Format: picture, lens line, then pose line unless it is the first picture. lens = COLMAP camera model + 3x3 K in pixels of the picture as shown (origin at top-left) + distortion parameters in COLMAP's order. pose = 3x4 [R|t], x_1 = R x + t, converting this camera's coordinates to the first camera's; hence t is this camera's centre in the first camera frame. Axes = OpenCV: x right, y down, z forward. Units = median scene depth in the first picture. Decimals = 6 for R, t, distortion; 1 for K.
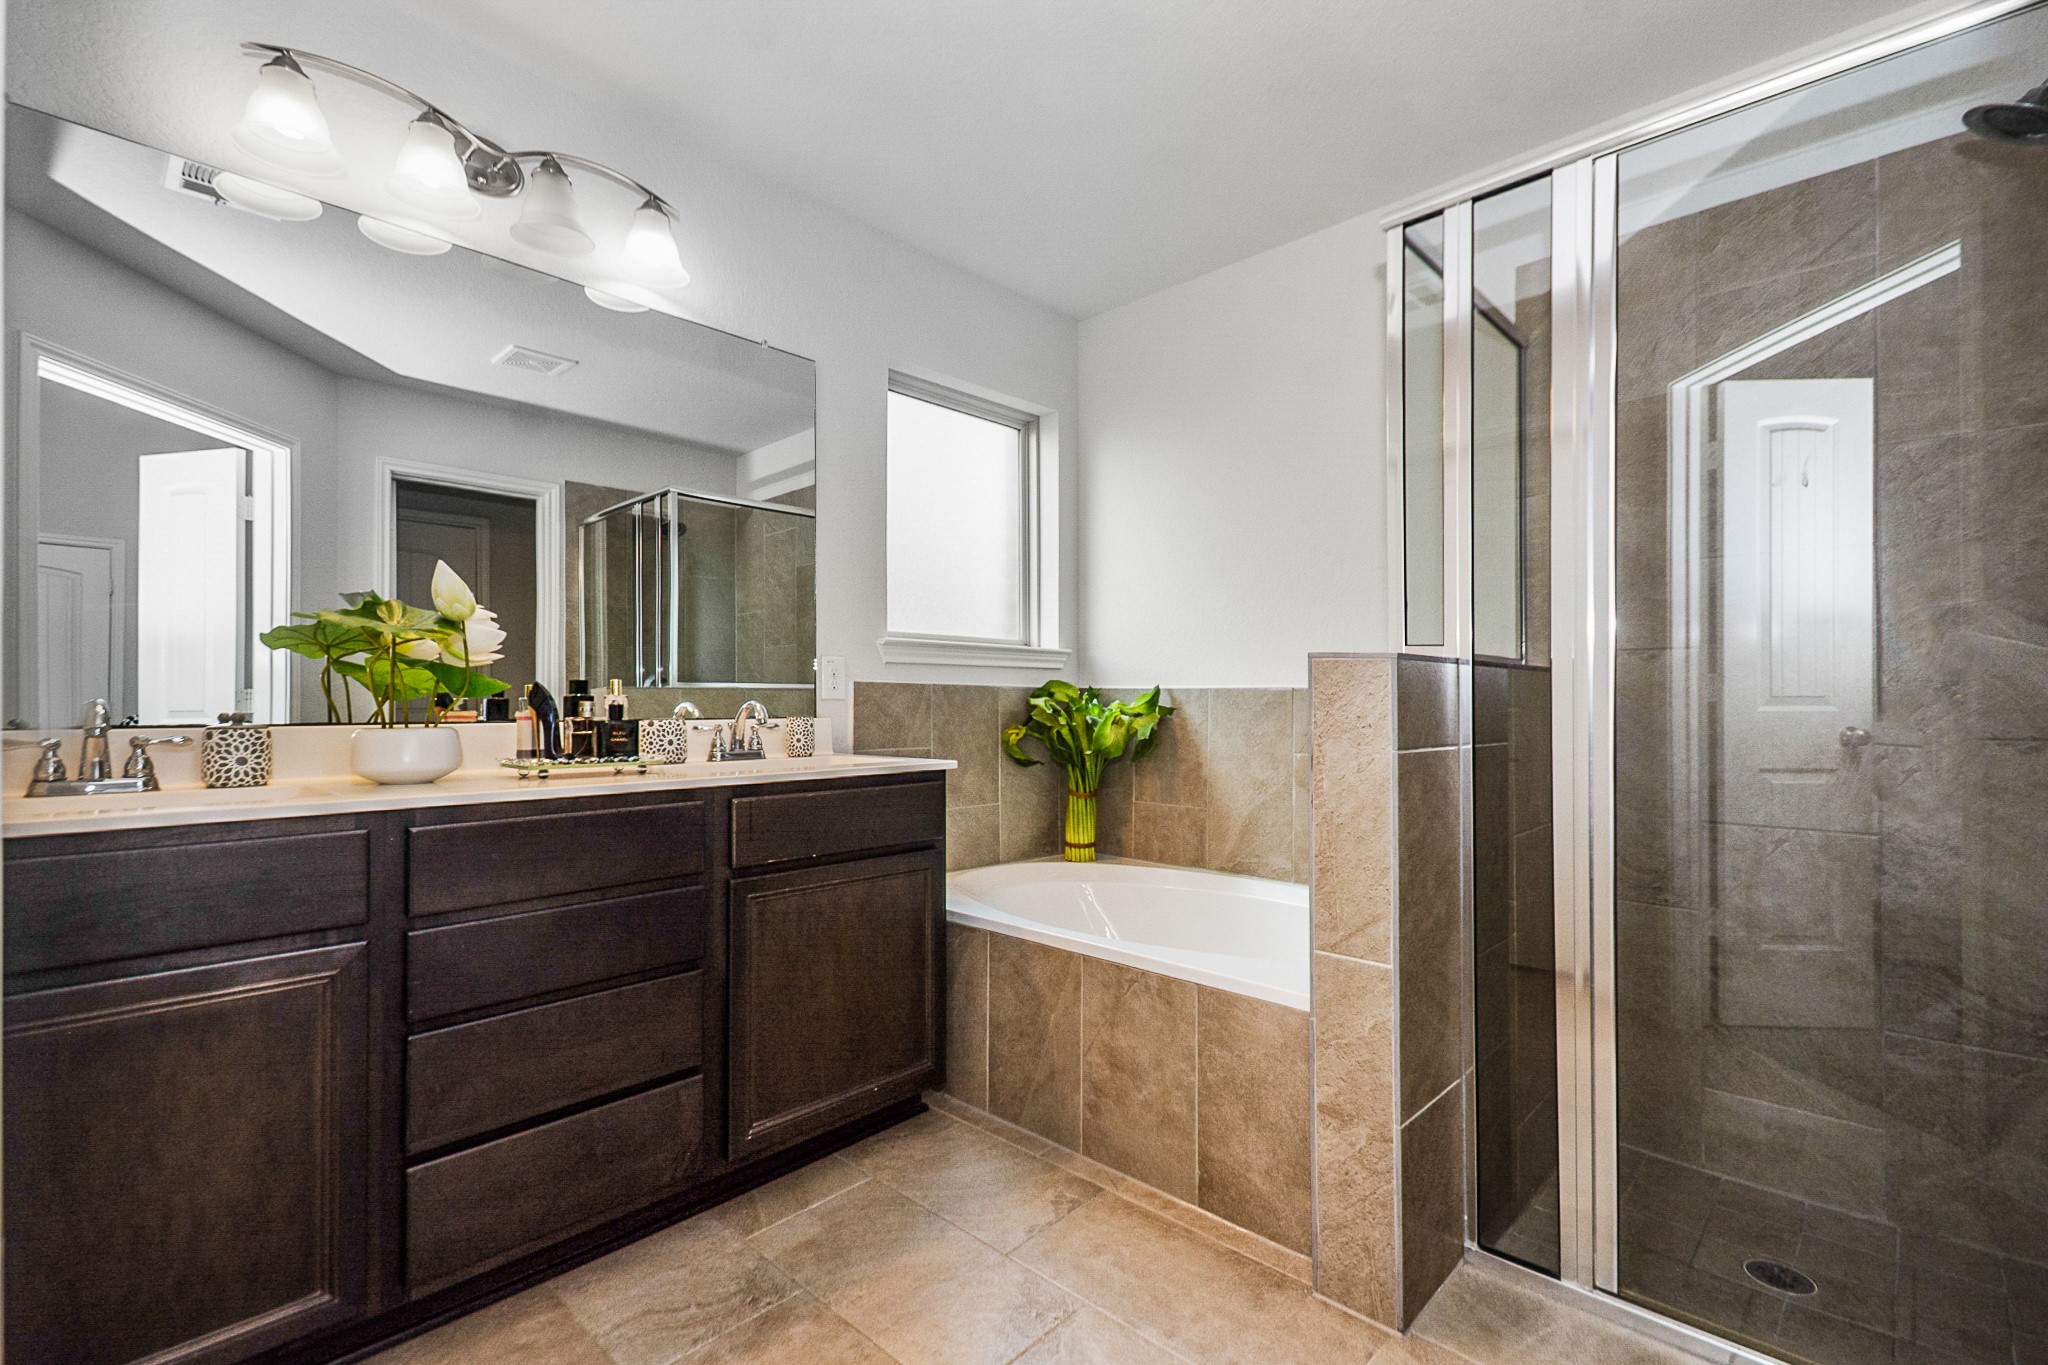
lens RADIAL K [[902.1, 0, 1012.2], [0, 902.1, 691.8], [0, 0, 1]] dist [0.024011, -0.009774]
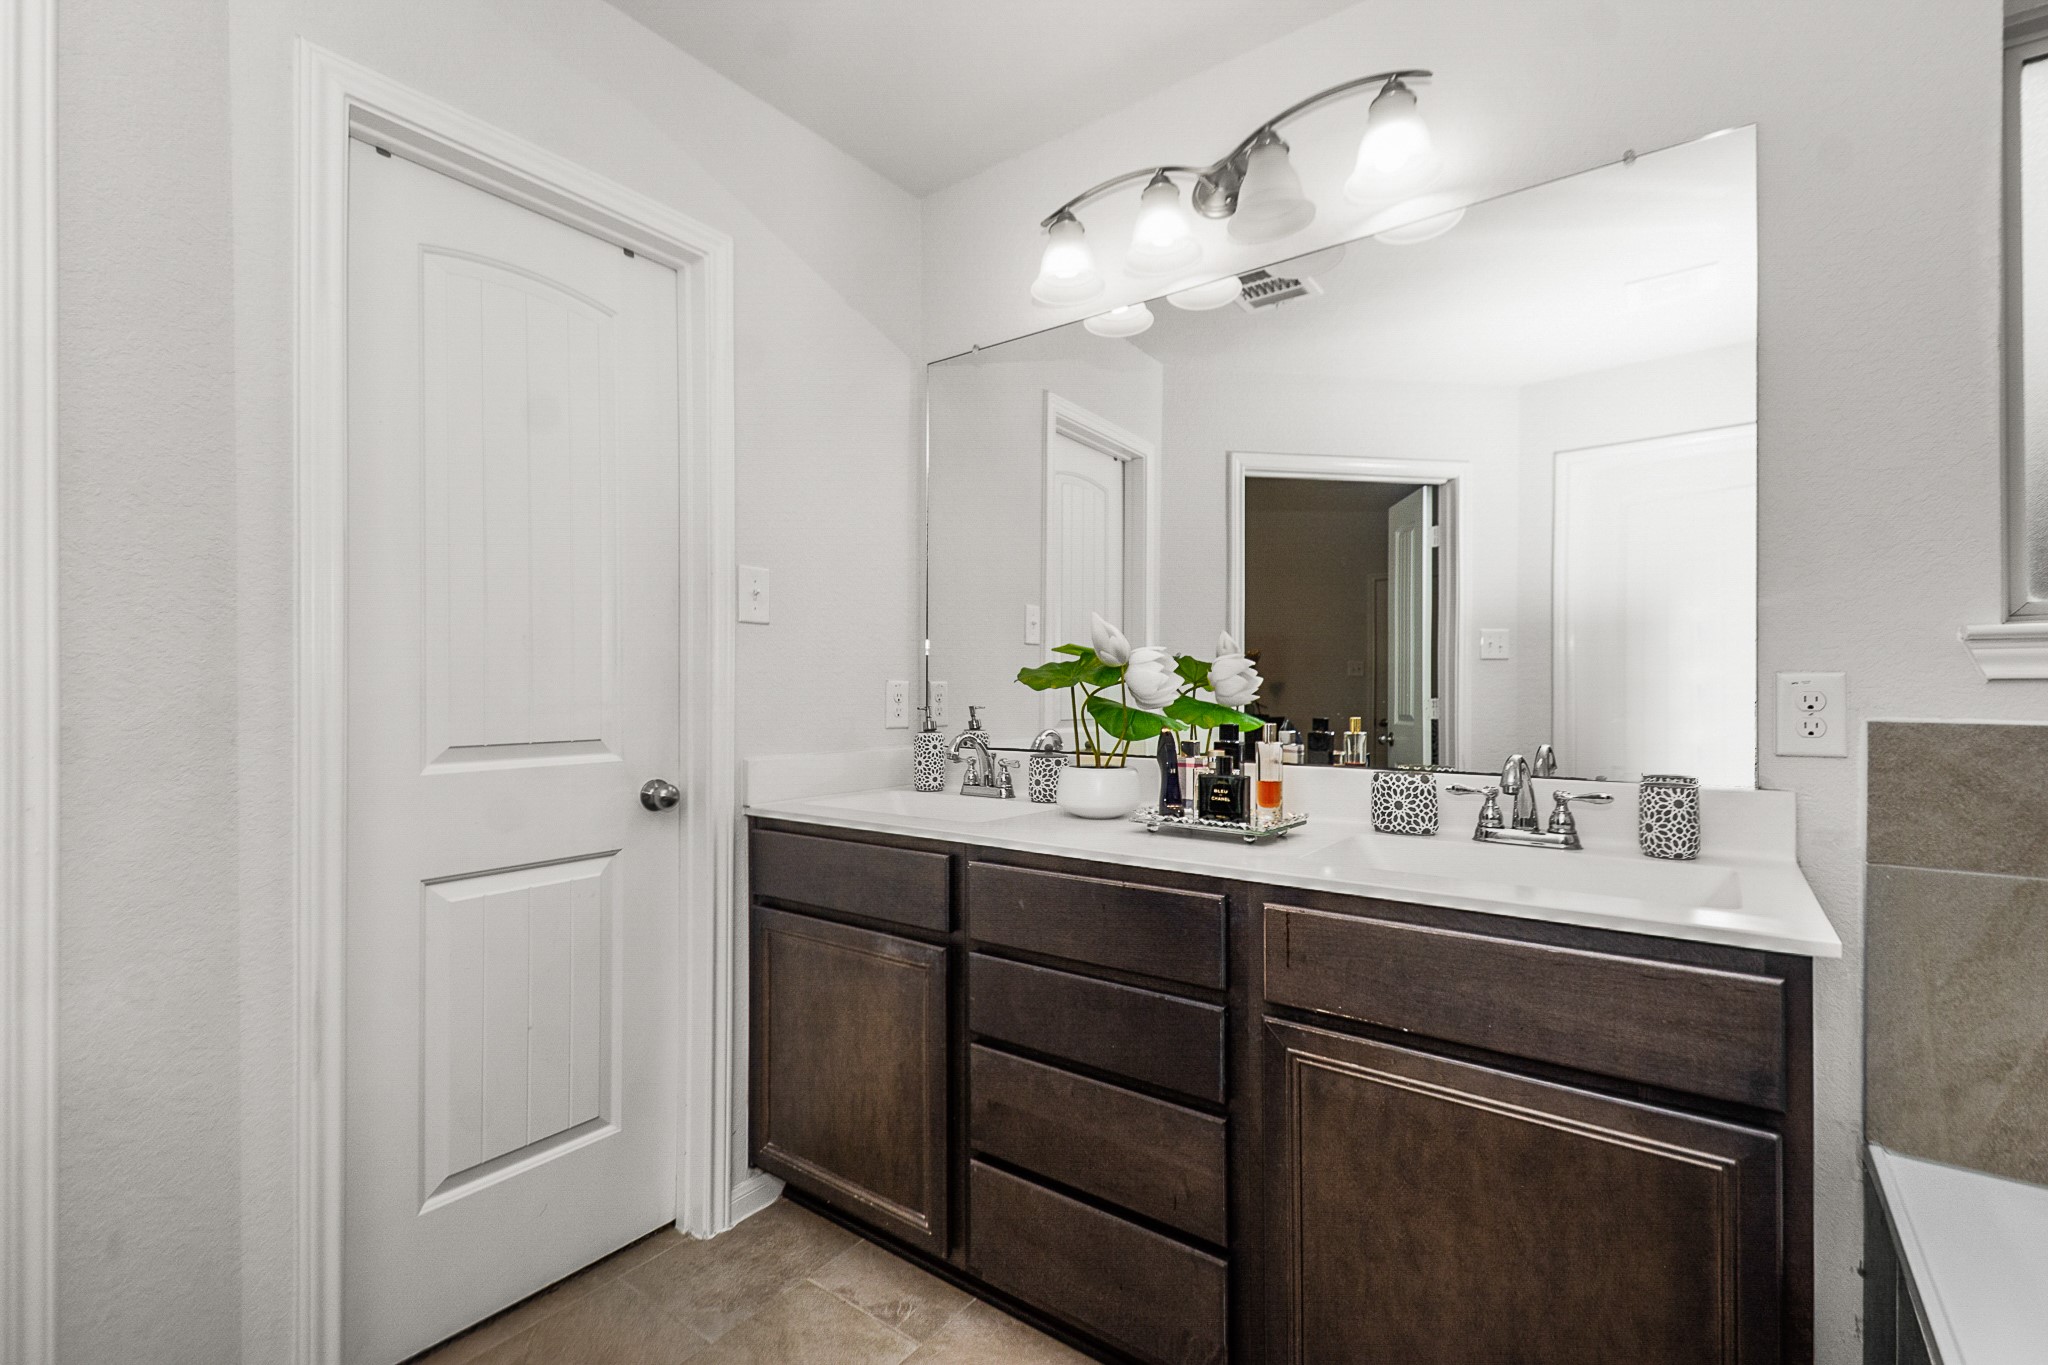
lens RADIAL K [[902.1, 0, 1031.2], [0, 902.1, 680.7], [0, 0, 1]] dist [0.024011, -0.009774]
pose [[0.140069, -0.009238, -0.990099, 0.349204], [0.010696, 0.999912, -0.007816, -0.048663], [0.990084, -0.009495, 0.140155, 0.674687]]
